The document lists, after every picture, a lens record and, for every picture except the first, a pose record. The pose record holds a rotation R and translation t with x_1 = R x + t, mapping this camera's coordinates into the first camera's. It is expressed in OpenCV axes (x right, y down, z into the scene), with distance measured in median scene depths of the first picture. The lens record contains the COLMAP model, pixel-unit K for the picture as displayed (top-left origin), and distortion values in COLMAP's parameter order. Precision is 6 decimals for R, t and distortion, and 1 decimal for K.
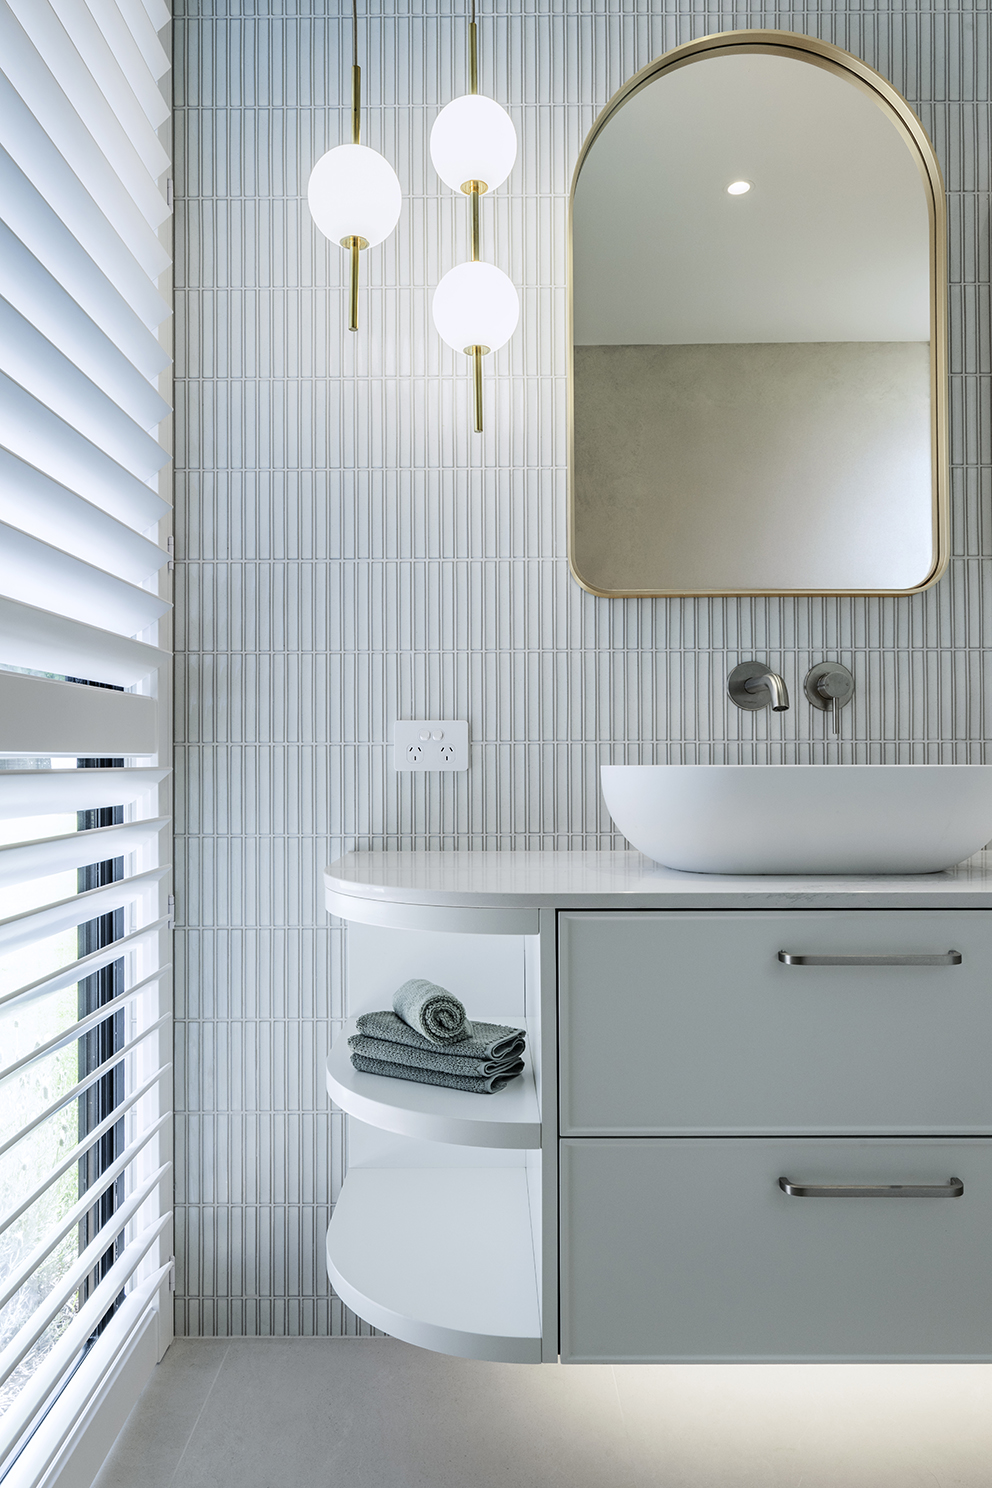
lens RADIAL K [[1053.3, 0, 492.4], [0, 1053.3, 735.0], [0, 0, 1]] dist [-0.005430, 0.004648]
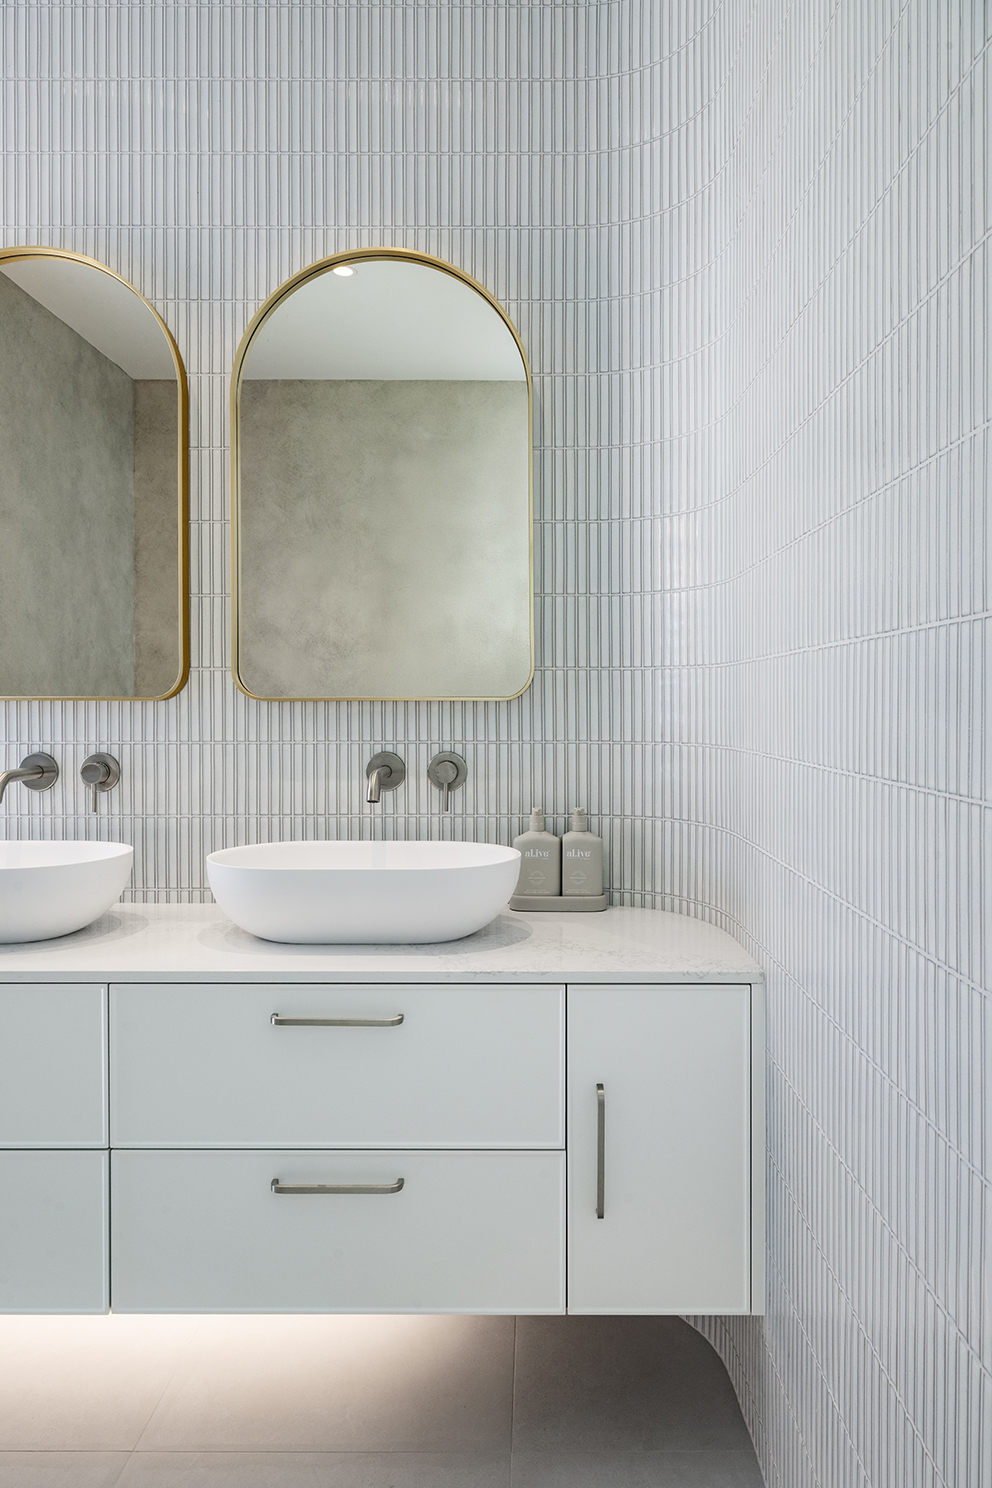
lens RADIAL K [[1167.4, 0, 499.2], [0, 1167.4, 741.4], [0, 0, 1]] dist [0.012120, -0.000365]
pose [[0.999981, 0.001263, 0.006060, 0.782338], [-0.001323, 0.999950, 0.009917, -0.096902], [-0.006047, -0.009925, 0.999932, -0.389645]]
